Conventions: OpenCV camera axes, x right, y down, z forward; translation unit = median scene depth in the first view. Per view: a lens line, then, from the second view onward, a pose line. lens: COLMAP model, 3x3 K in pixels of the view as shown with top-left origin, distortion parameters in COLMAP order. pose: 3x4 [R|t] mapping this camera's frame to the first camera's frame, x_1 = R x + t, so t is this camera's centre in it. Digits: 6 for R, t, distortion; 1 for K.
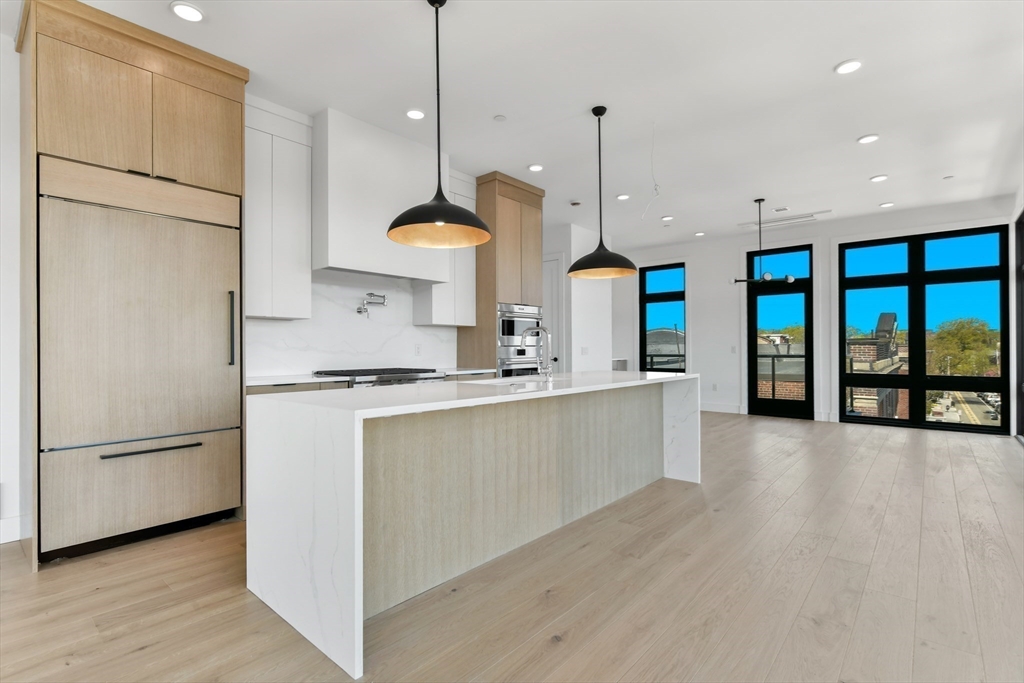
lens RADIAL K [[480.9, 0, 515.2], [0, 480.9, 343.3], [0, 0, 1]] dist [-0.000783, 0.000243]
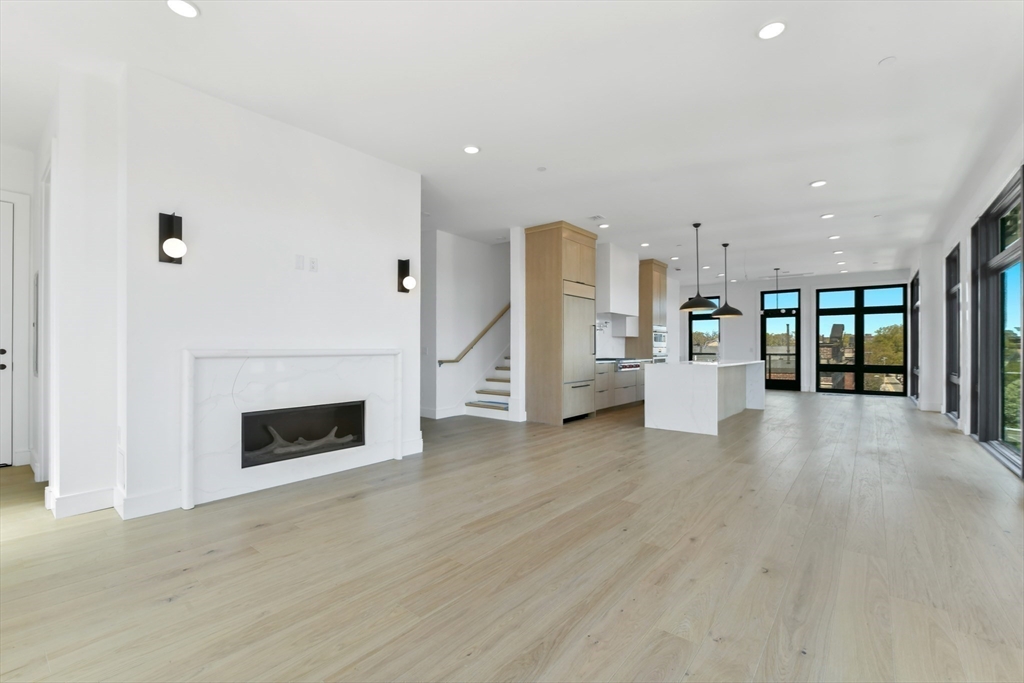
lens RADIAL K [[433.3, 0, 519.9], [0, 433.3, 343.9], [0, 0, 1]] dist [-0.001050, -0.000487]
pose [[0.999427, 0.005659, 0.033357, -0.469038], [-0.005649, 0.999984, -0.000381, -0.003363], [-0.033358, 0.000192, 0.999443, -0.554402]]
